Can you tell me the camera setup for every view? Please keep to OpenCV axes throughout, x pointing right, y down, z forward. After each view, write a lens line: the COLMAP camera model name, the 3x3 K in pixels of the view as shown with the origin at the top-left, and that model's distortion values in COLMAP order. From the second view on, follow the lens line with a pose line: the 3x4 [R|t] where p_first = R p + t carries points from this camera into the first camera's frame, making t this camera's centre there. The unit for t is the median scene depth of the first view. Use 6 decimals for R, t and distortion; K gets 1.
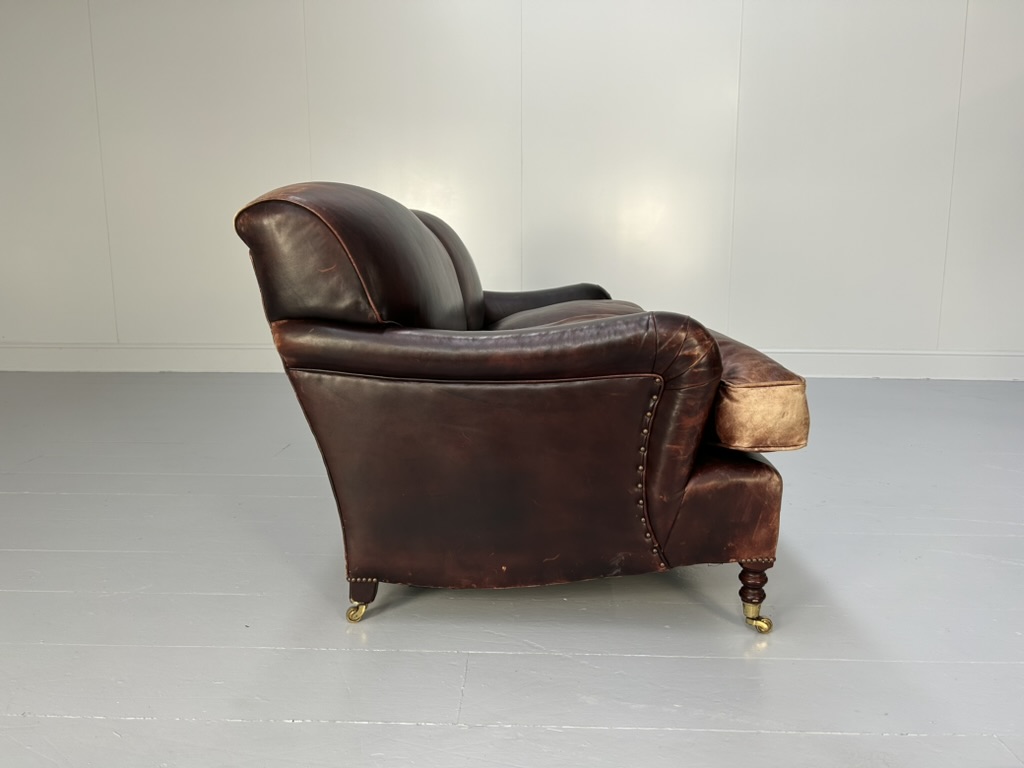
lens RADIAL K [[780.3, 0, 507.1], [0, 780.3, 387.3], [0, 0, 1]] dist [0.059524, -0.064249]
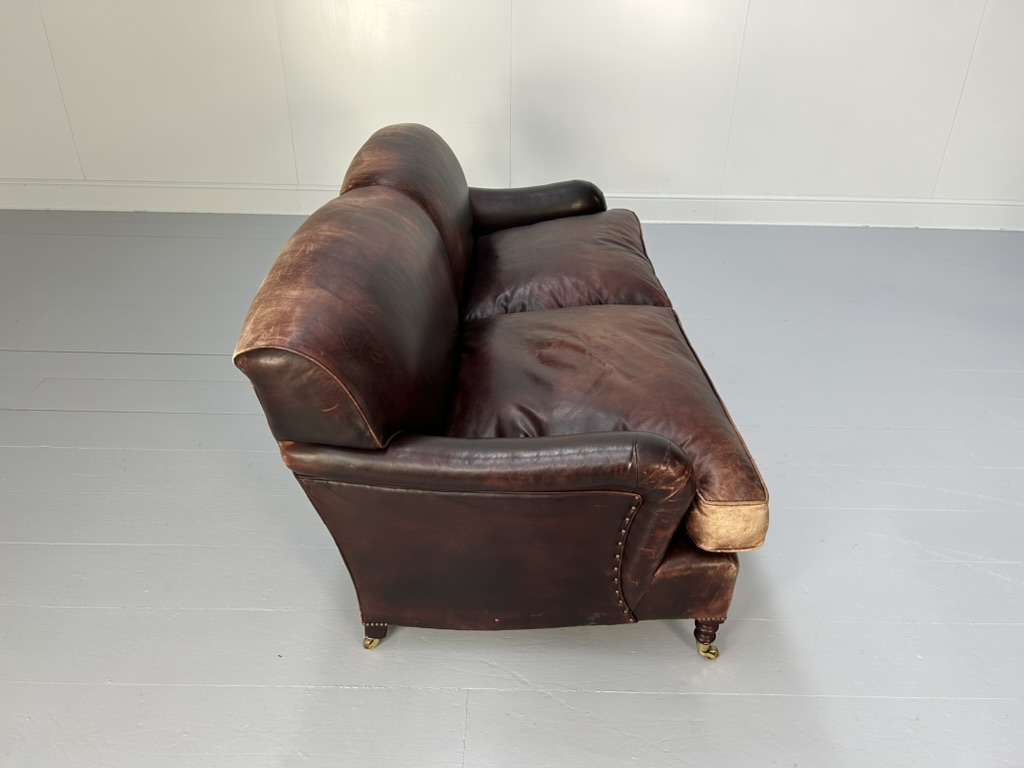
lens RADIAL K [[780.3, 0, 513.3], [0, 780.3, 389.0], [0, 0, 1]] dist [0.059524, -0.064249]
pose [[0.999630, -0.000117, 0.027217, -0.011685], [-0.009453, 0.936244, 0.351223, -0.527670], [-0.025523, -0.351351, 0.935896, 0.023228]]
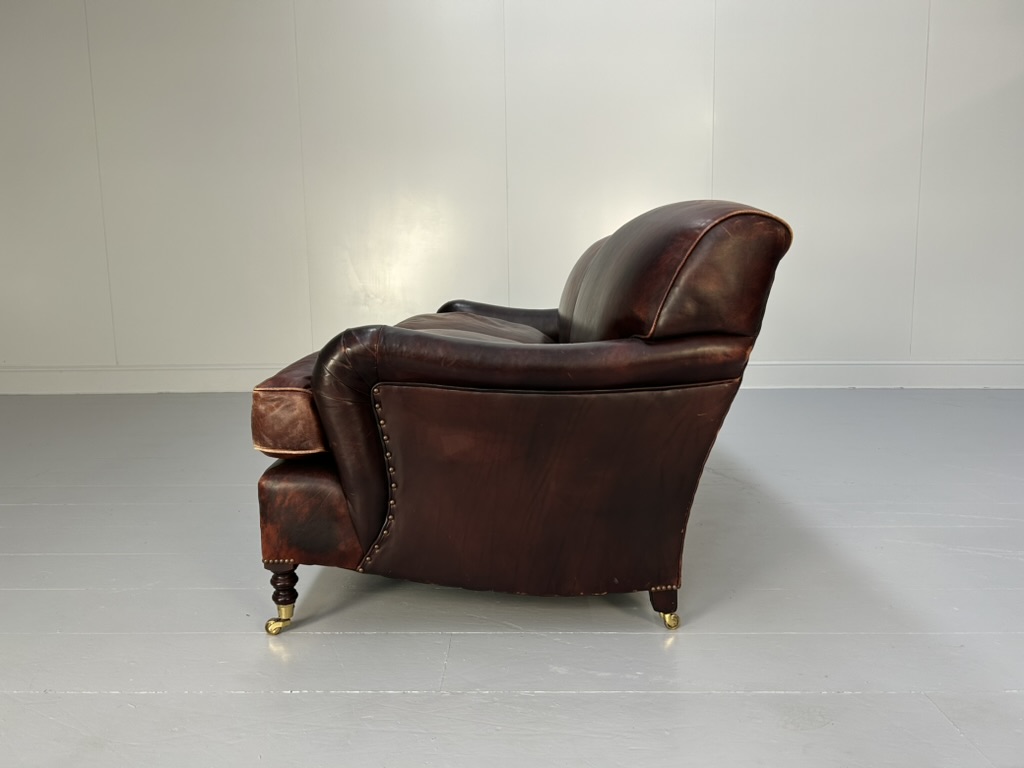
lens RADIAL K [[780.3, 0, 510.0], [0, 780.3, 385.0], [0, 0, 1]] dist [0.059524, -0.064249]
pose [[0.999837, -0.015294, 0.009630, 0.026497], [0.015575, 0.999433, -0.029848, 0.026474], [-0.009168, 0.029993, 0.999508, -0.102059]]
